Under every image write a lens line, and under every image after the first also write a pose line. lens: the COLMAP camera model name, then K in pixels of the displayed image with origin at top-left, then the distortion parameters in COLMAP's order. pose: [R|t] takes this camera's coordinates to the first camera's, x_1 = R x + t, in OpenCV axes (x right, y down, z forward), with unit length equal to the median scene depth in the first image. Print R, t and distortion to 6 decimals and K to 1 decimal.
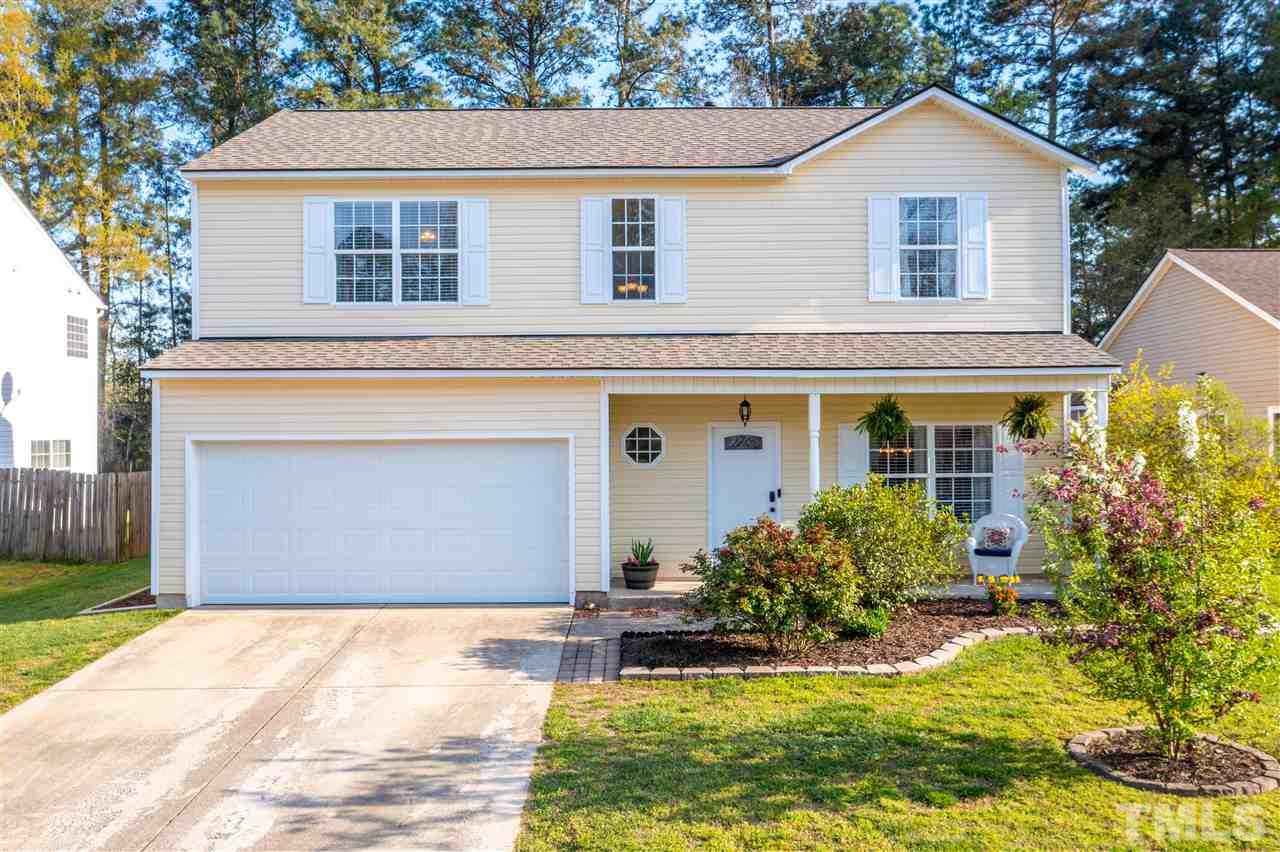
lens RADIAL K [[1037.2, 0, 645.6], [0, 1037.2, 435.0], [0, 0, 1]] dist [-0.011739, 0.016690]
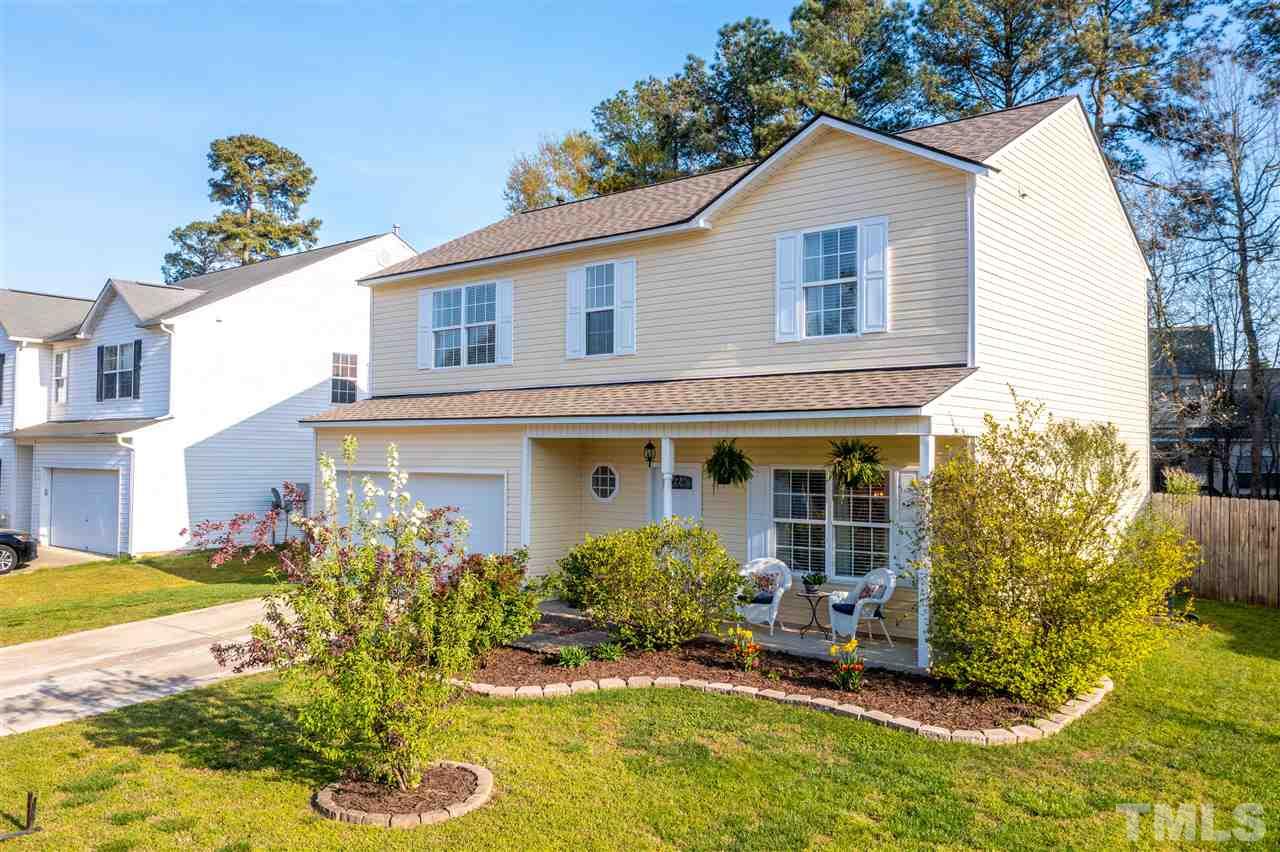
lens RADIAL K [[1037.2, 0, 646.1], [0, 1037.2, 418.6], [0, 0, 1]] dist [-0.011739, 0.016690]
pose [[0.759214, -0.011423, -0.650741, 0.765732], [-0.010623, 0.999495, -0.029939, -0.025774], [0.650754, 0.029643, 0.758709, 0.171704]]
